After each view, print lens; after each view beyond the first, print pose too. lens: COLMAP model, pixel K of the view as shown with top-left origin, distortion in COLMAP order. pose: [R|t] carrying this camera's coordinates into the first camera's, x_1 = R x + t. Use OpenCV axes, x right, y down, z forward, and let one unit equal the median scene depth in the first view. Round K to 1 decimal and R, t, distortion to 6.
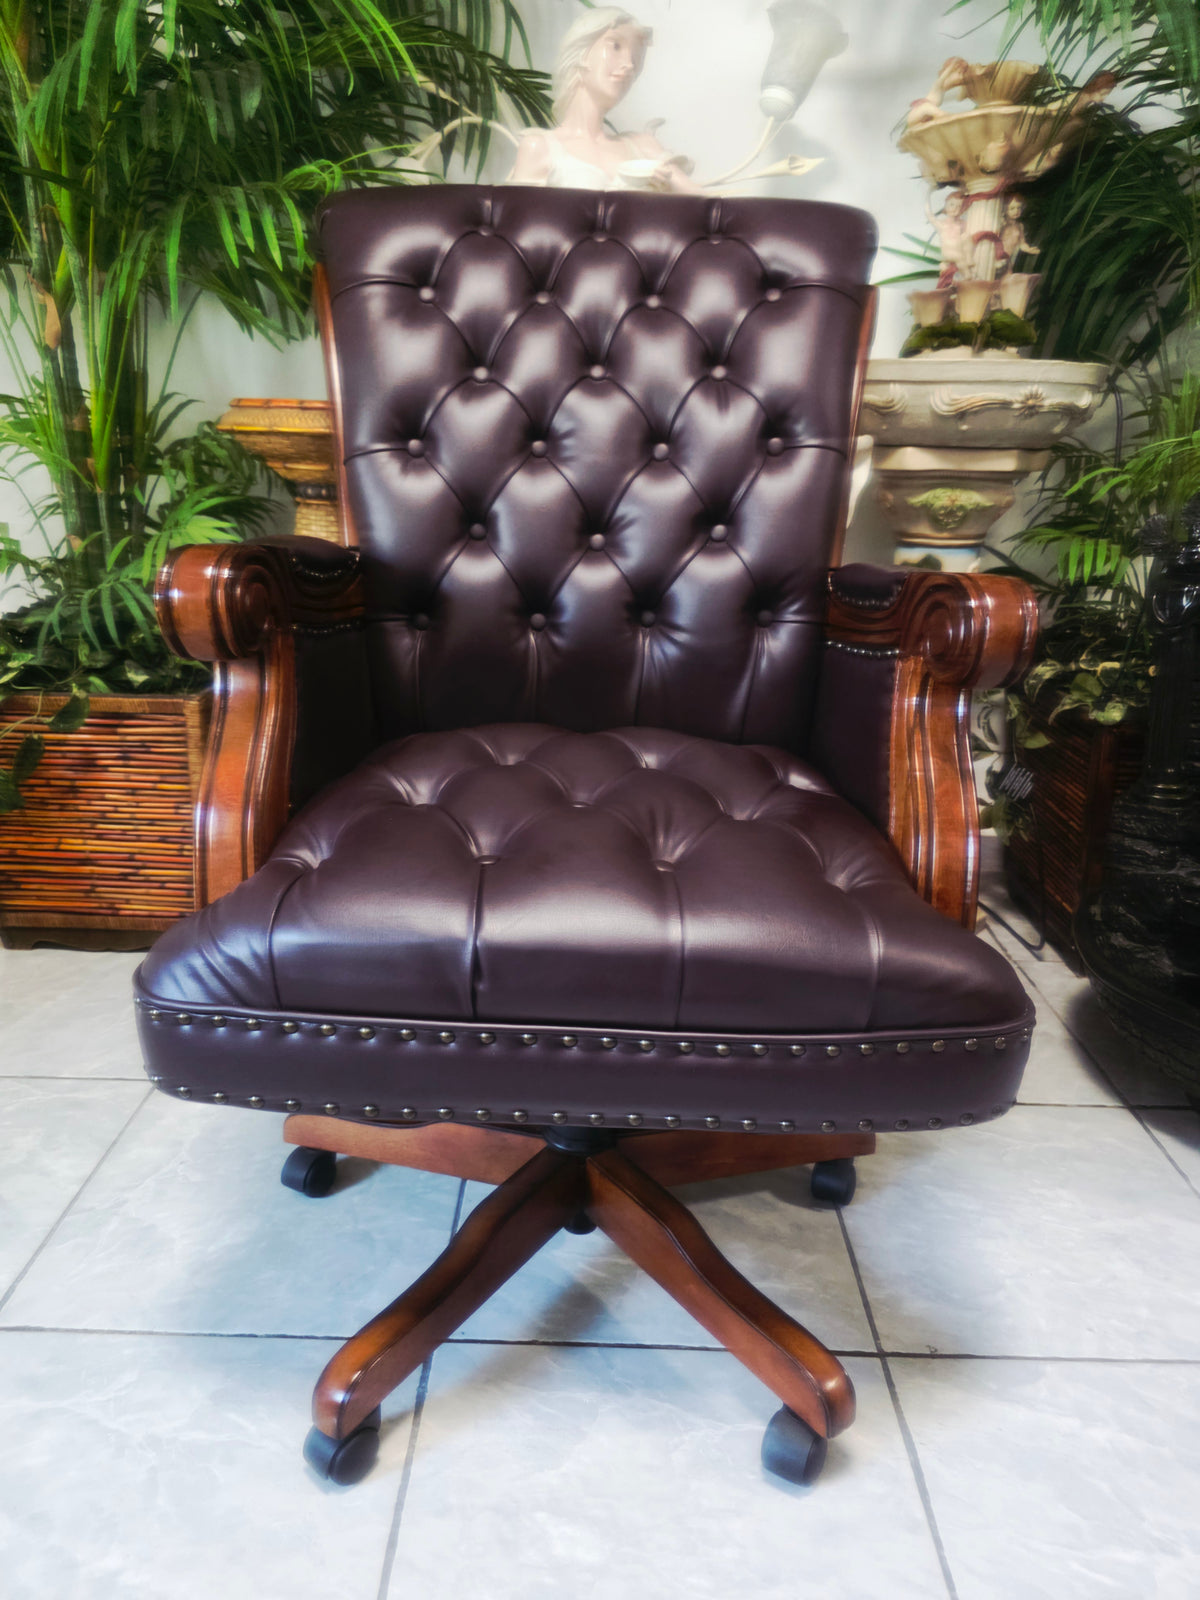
lens RADIAL K [[1092.1, 0, 592.8], [0, 1092.1, 794.9], [0, 0, 1]] dist [0.036362, -0.037449]
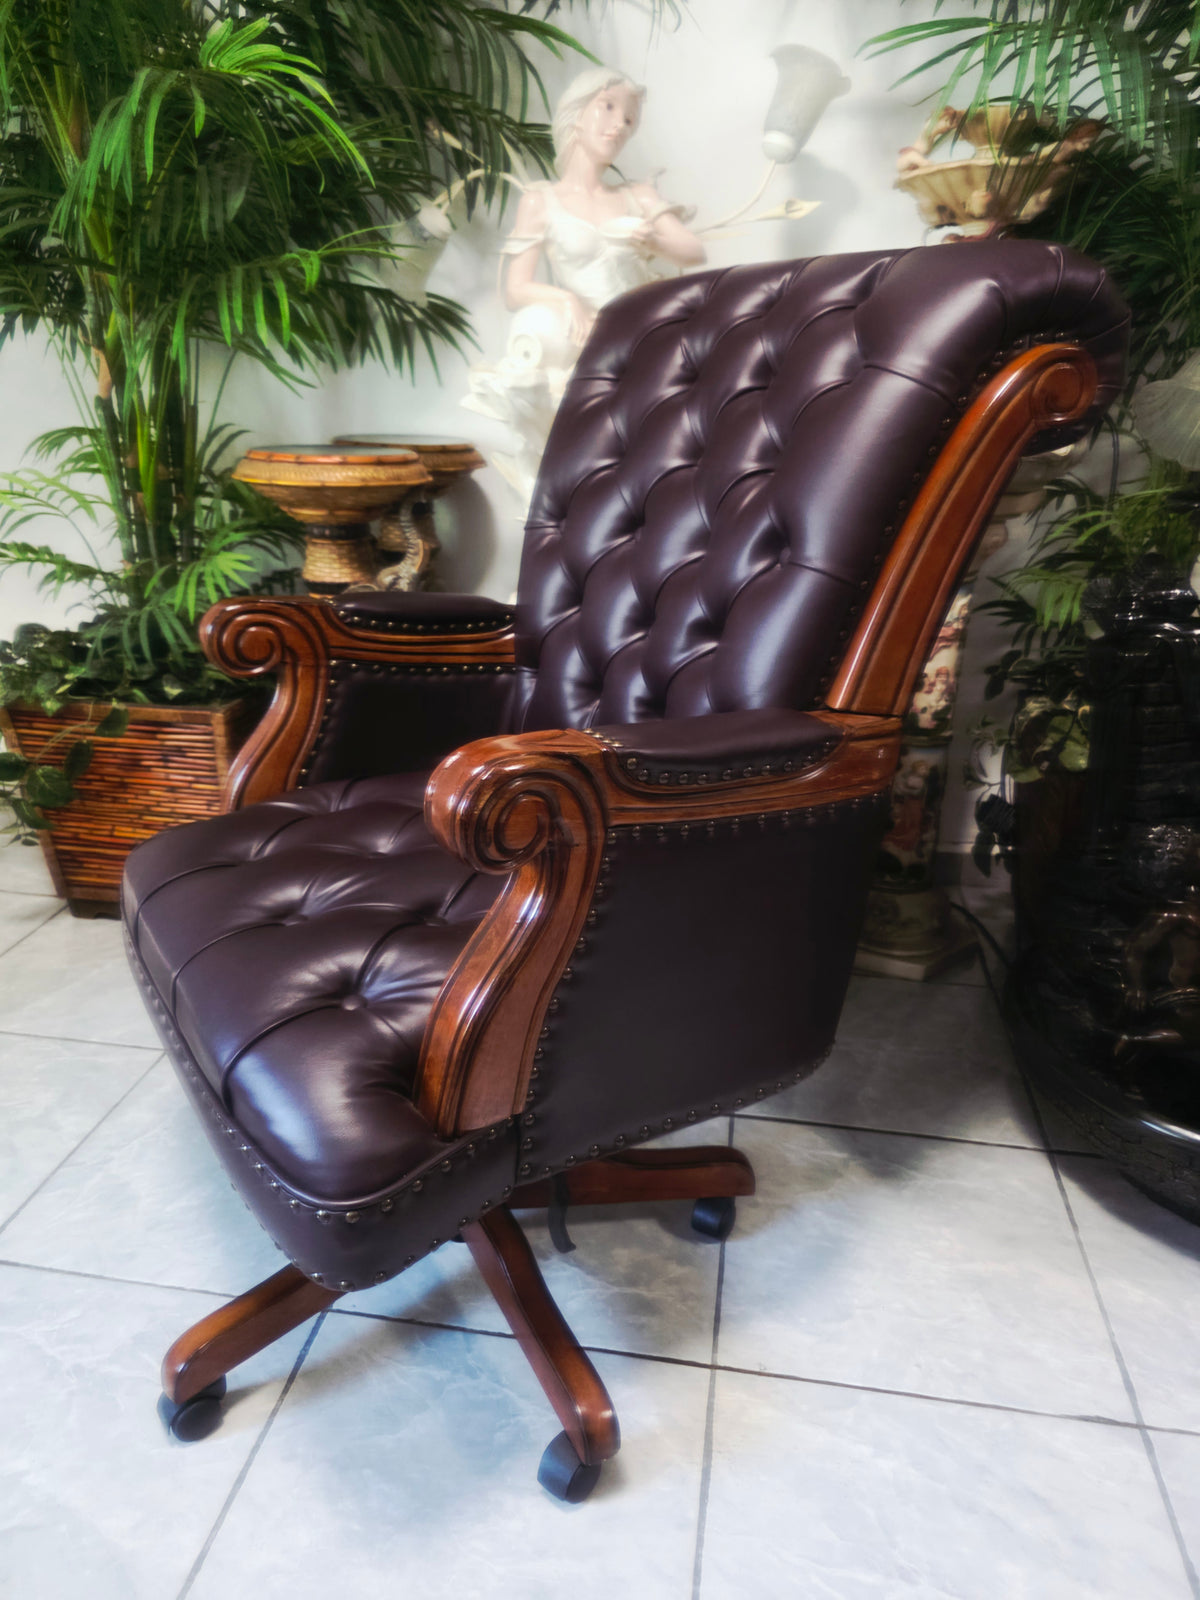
lens RADIAL K [[1092.1, 0, 607.0], [0, 1092.1, 786.2], [0, 0, 1]] dist [0.036362, -0.037449]
pose [[0.989820, 0.047160, -0.134287, 0.212015], [-0.041541, 0.998152, 0.044347, -0.090811], [0.136131, -0.038317, 0.989950, -0.066642]]
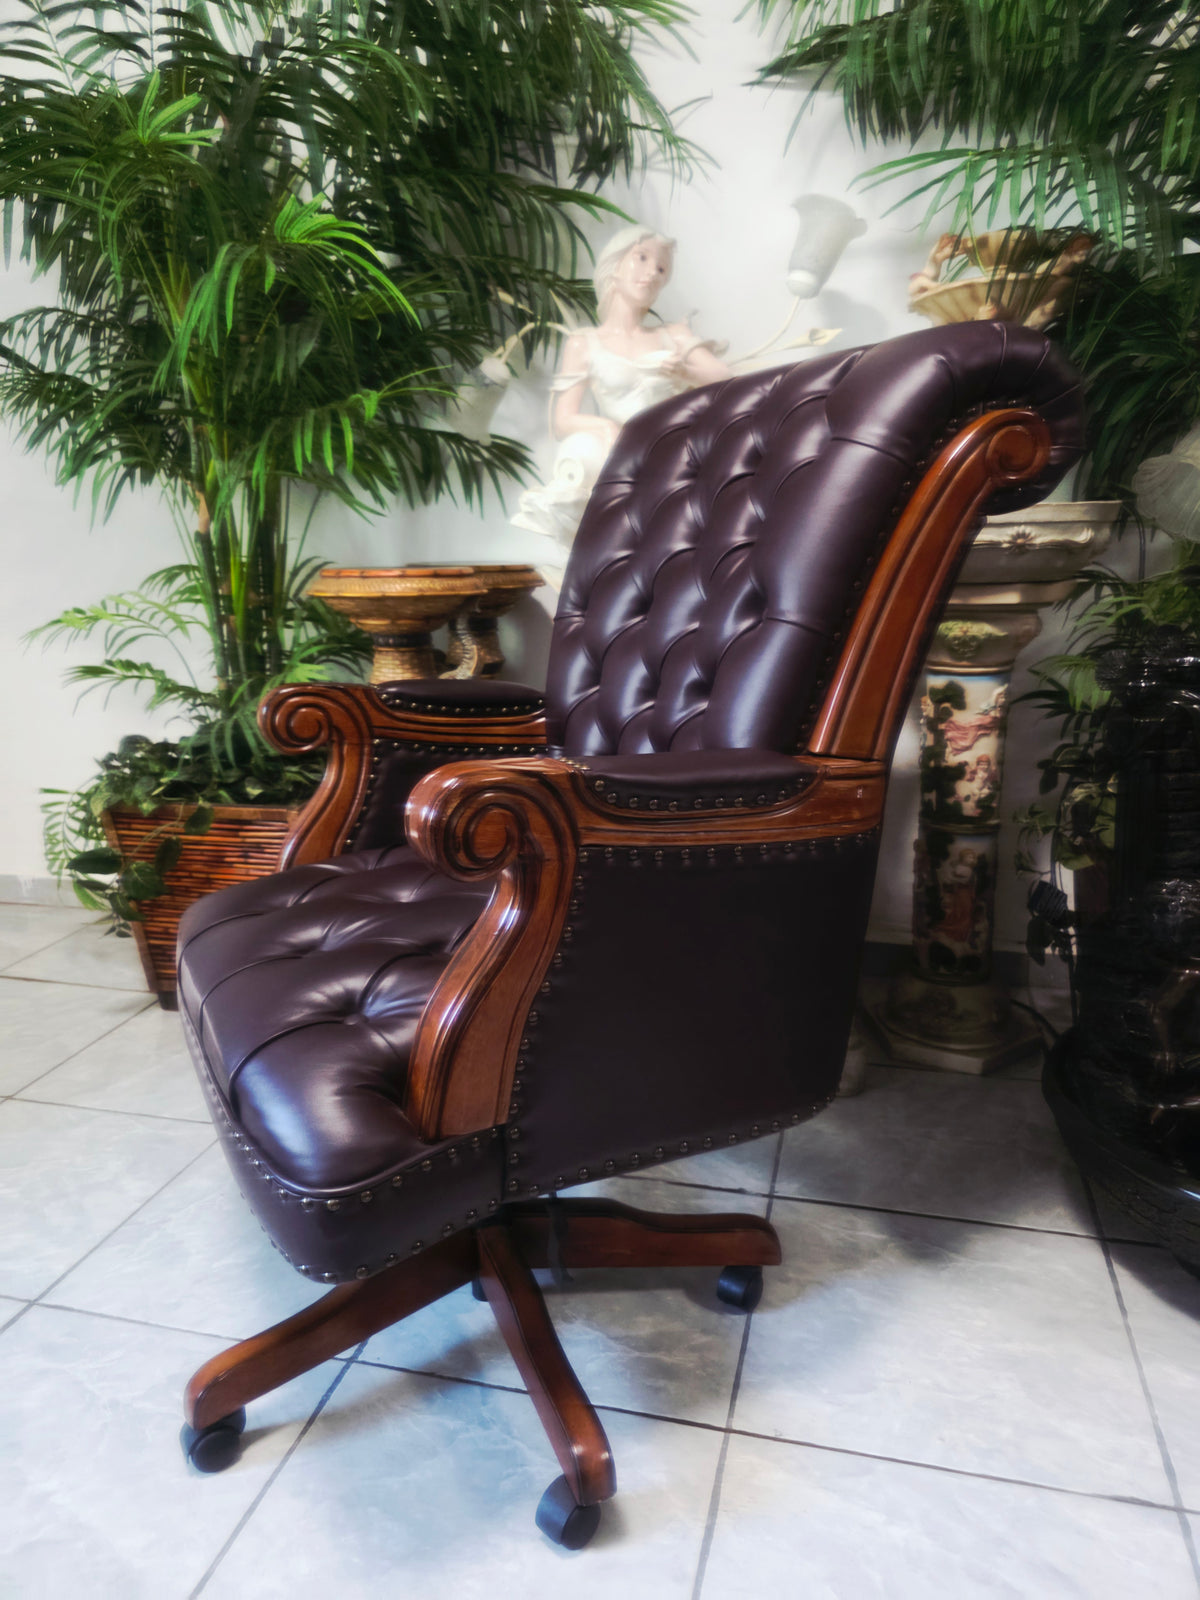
lens RADIAL K [[1092.1, 0, 606.8], [0, 1092.1, 805.7], [0, 0, 1]] dist [0.036362, -0.037449]
pose [[0.970226, 0.015411, -0.241712, 0.305929], [-0.033717, 0.996850, -0.071783, -0.019334], [0.239844, 0.077796, 0.967689, -0.099428]]
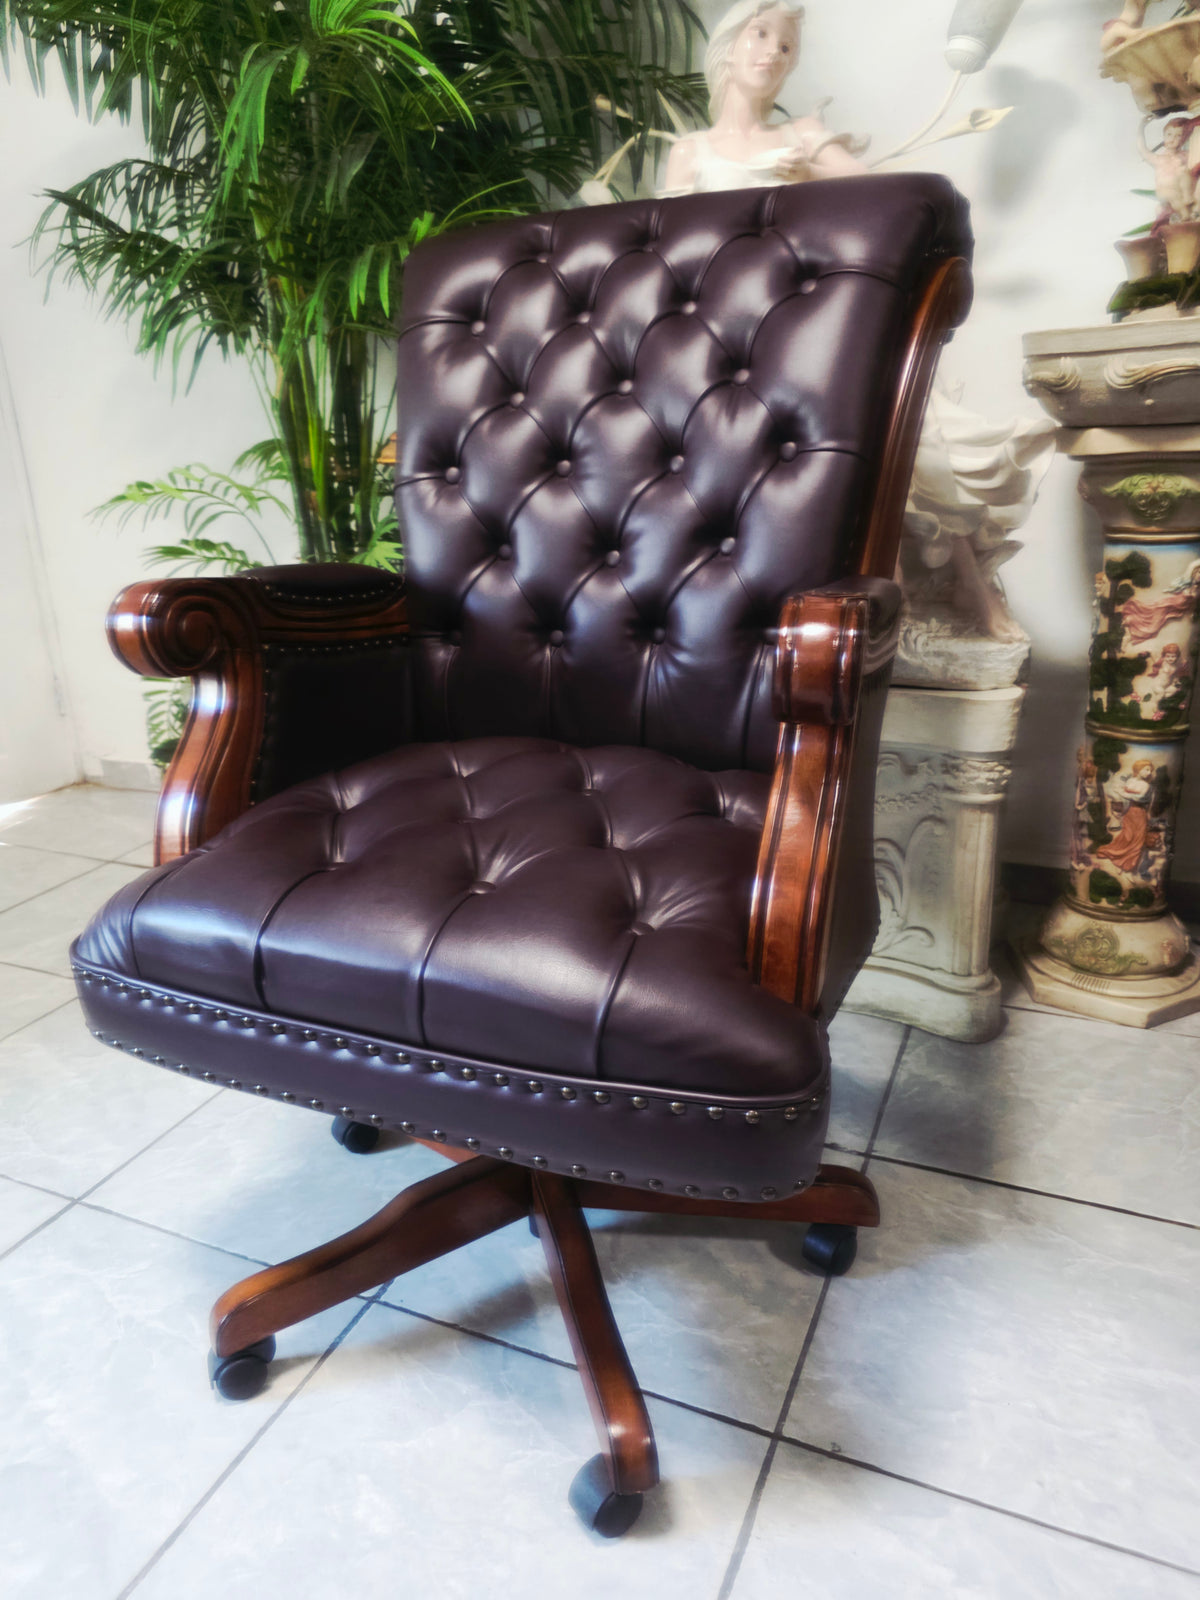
lens RADIAL K [[1092.1, 0, 581.7], [0, 1092.1, 801.5], [0, 0, 1]] dist [0.036362, -0.037449]
pose [[0.911392, 0.065313, -0.406323, 0.347829], [-0.060380, 0.997863, 0.024965, -0.028804], [0.407085, 0.001780, 0.913389, 0.066304]]
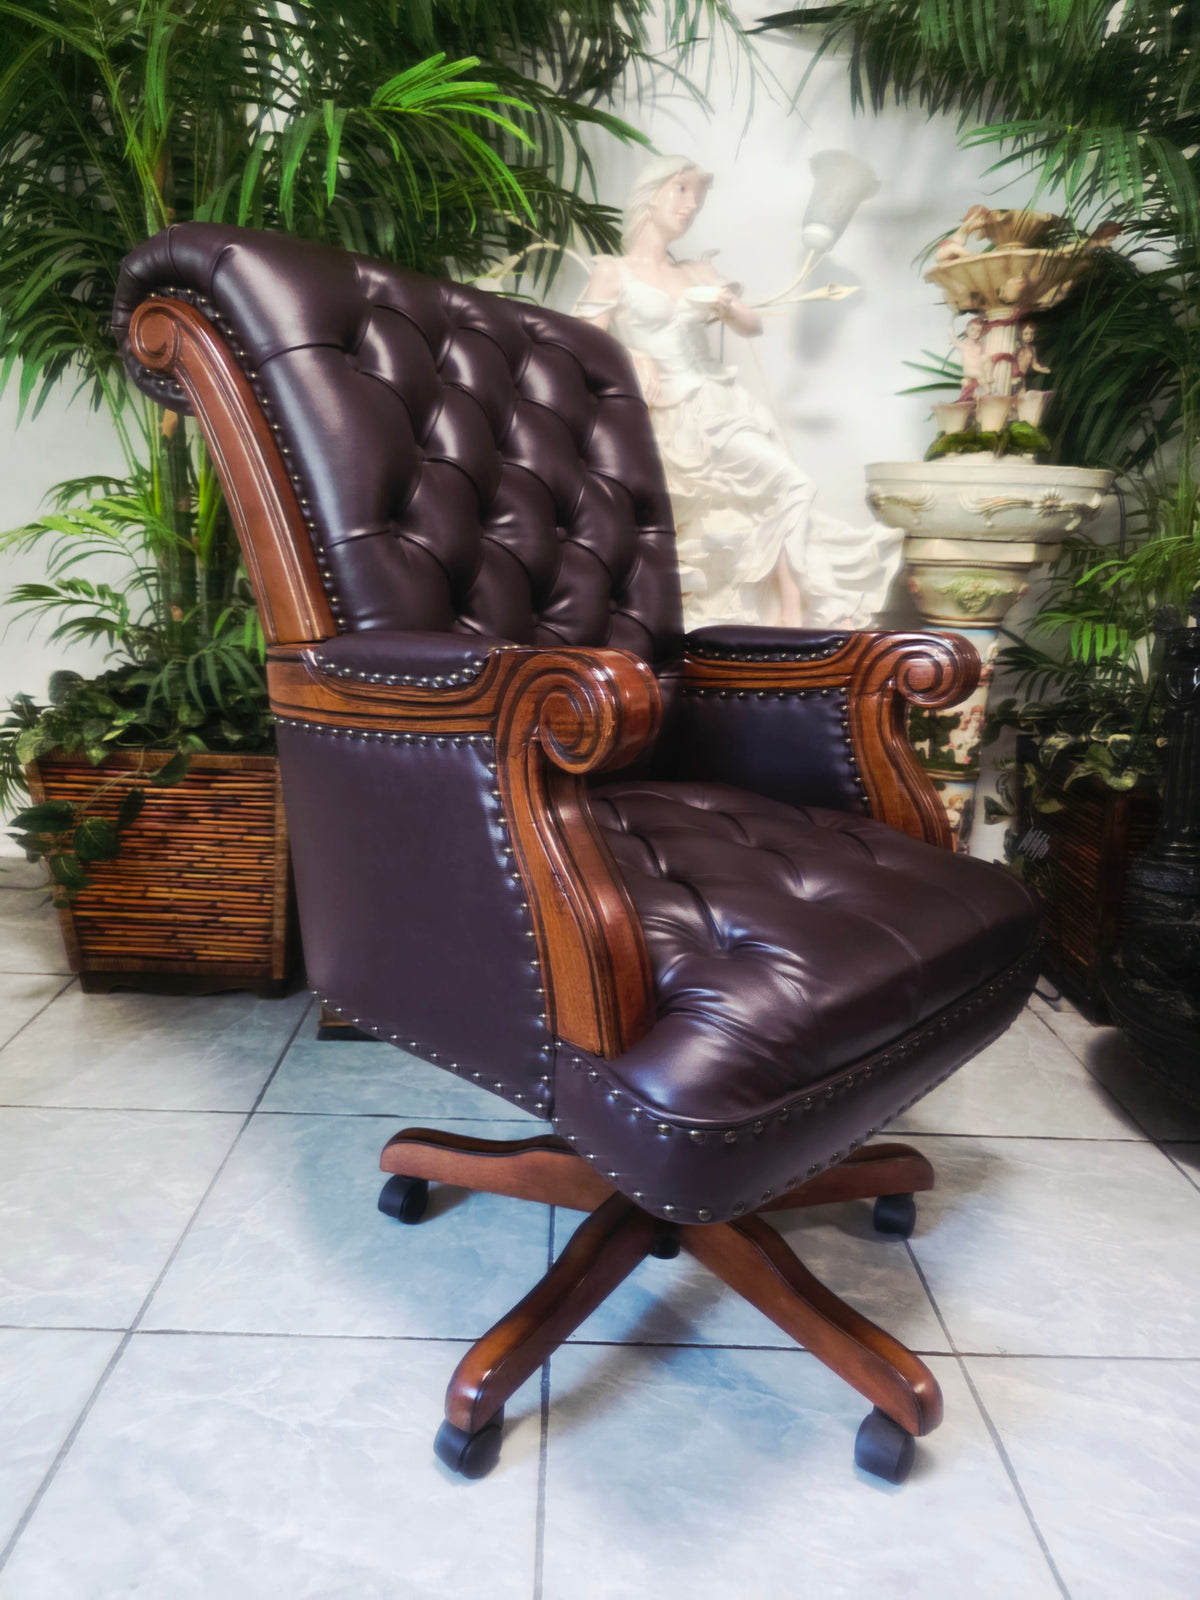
lens RADIAL K [[1092.1, 0, 593.5], [0, 1092.1, 791.3], [0, 0, 1]] dist [0.036362, -0.037449]
pose [[0.999520, 0.011883, 0.028594, -0.105702], [-0.009871, 0.997534, -0.069489, 0.021520], [-0.029349, 0.069174, 0.997173, -0.094307]]
